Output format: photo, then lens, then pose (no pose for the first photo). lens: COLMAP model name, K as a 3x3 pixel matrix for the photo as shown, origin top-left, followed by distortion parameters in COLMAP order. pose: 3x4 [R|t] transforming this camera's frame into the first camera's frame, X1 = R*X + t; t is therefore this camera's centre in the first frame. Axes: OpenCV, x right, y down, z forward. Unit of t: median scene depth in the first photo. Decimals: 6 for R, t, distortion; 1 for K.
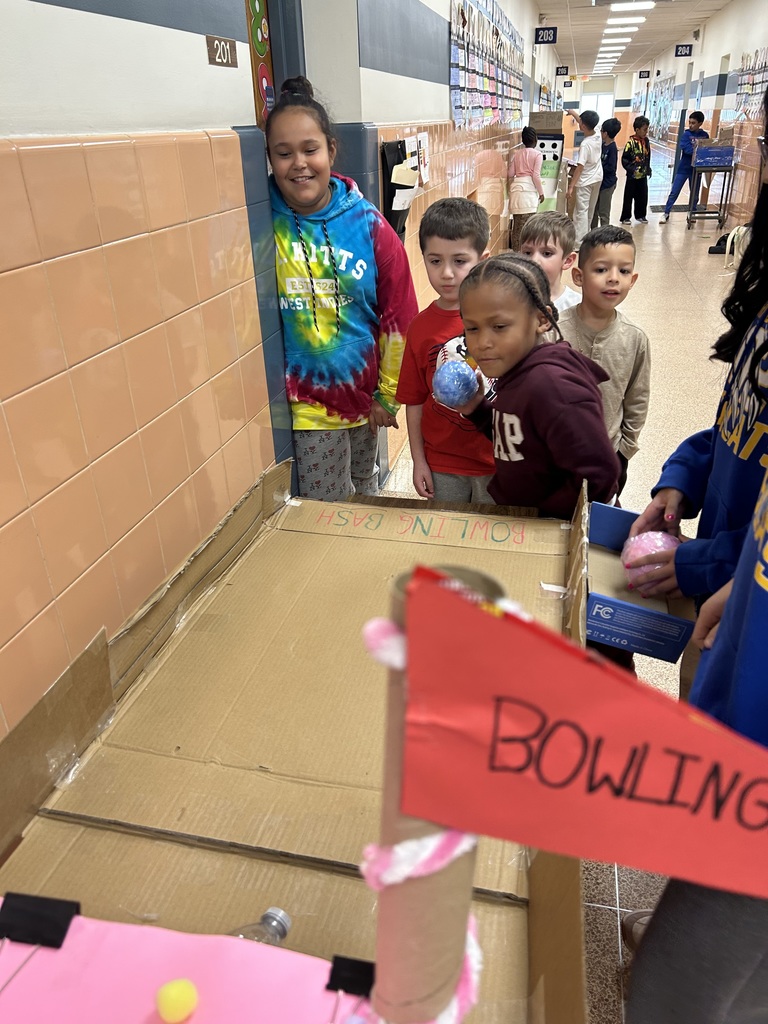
lens RADIAL K [[775.4, 0, 395.3], [0, 775.4, 514.1], [0, 0, 1]] dist [0.044713, -0.038590]
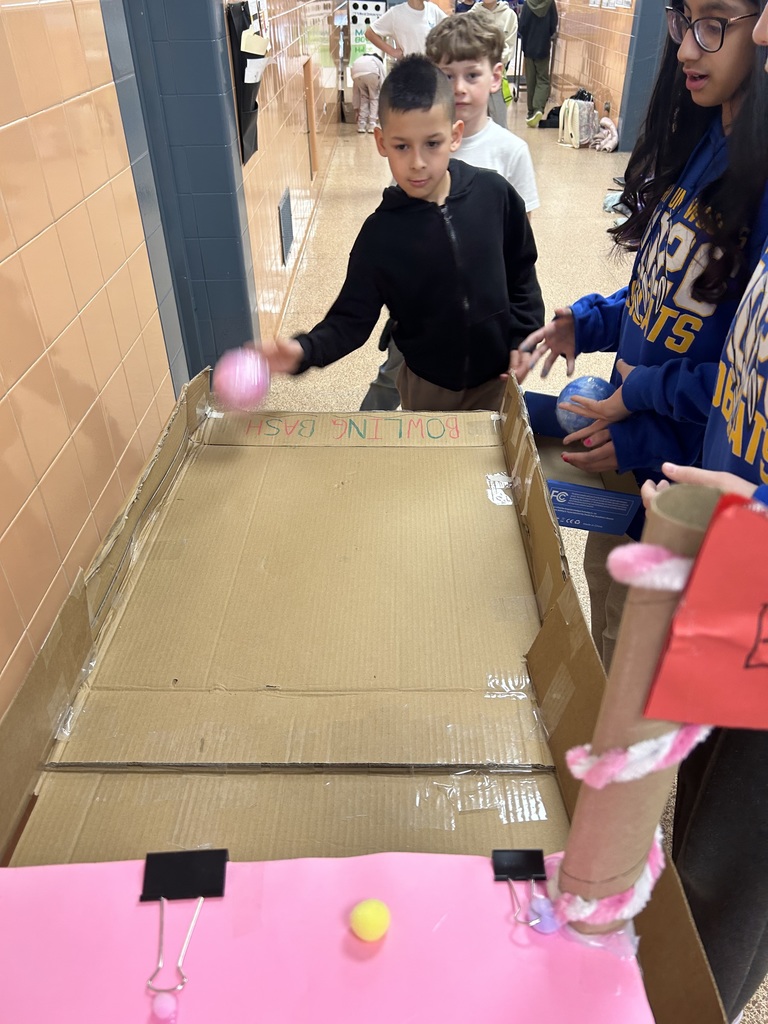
lens RADIAL K [[775.4, 0, 383.7], [0, 775.4, 504.5], [0, 0, 1]] dist [0.044713, -0.038590]
pose [[0.974407, -0.105662, 0.198408, -0.185684], [0.079317, 0.987481, 0.136342, -0.028080], [-0.210331, -0.117116, 0.970590, 0.025889]]
